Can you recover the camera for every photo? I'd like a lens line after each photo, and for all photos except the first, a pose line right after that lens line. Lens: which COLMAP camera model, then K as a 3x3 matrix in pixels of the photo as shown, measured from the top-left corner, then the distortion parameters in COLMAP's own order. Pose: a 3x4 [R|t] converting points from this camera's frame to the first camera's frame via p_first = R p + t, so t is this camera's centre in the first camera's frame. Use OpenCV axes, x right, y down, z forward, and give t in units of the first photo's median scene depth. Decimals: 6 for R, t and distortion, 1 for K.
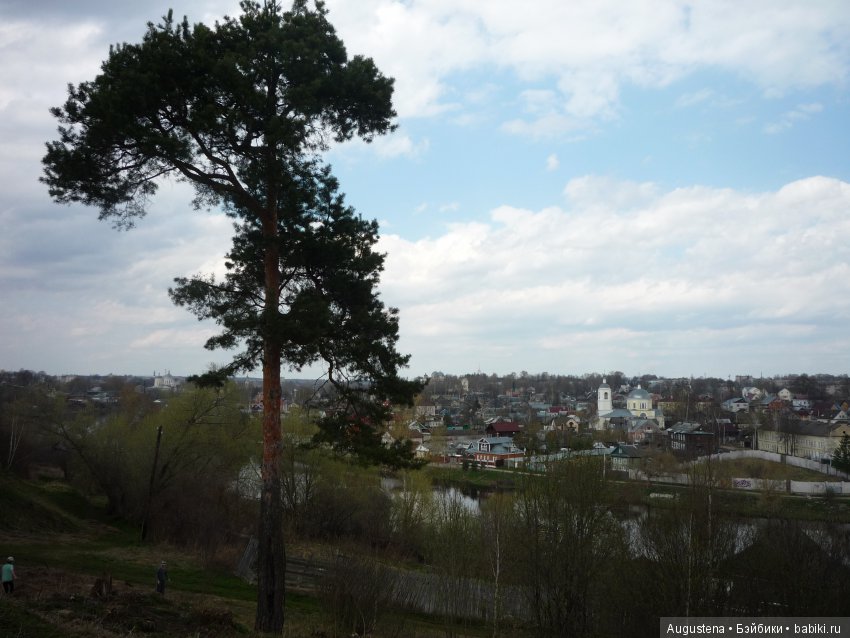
lens RADIAL K [[826.5, 0, 425.0], [0, 826.5, 319.0], [0, 0, 1]] dist [-0.059253, 0.041958]
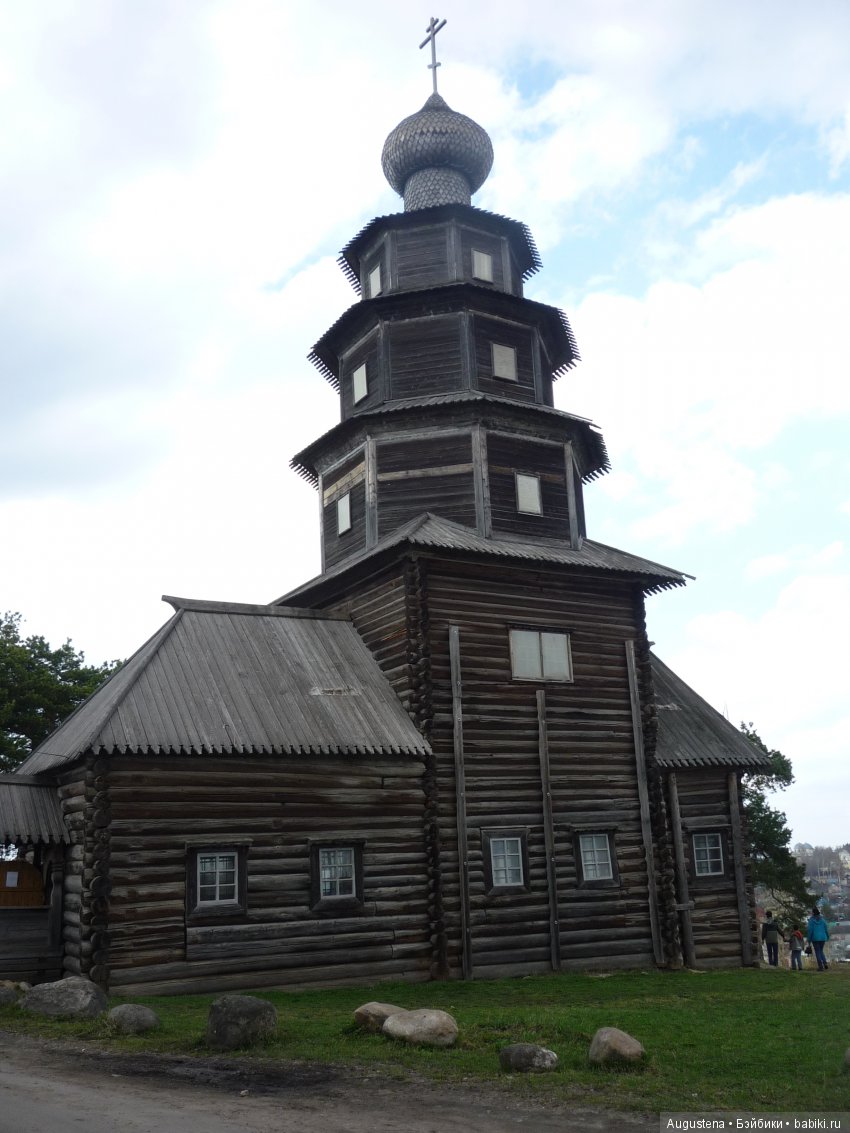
lens RADIAL K [[1101.7, 0, 425.0], [0, 1101.7, 566.5], [0, 0, 1]] dist [-0.059253, 0.041958]
pose [[0.951466, -0.128809, -0.279501, -0.005227], [0.072870, 0.976663, -0.202037, -0.016890], [0.299003, 0.171864, 0.938648, -0.133790]]
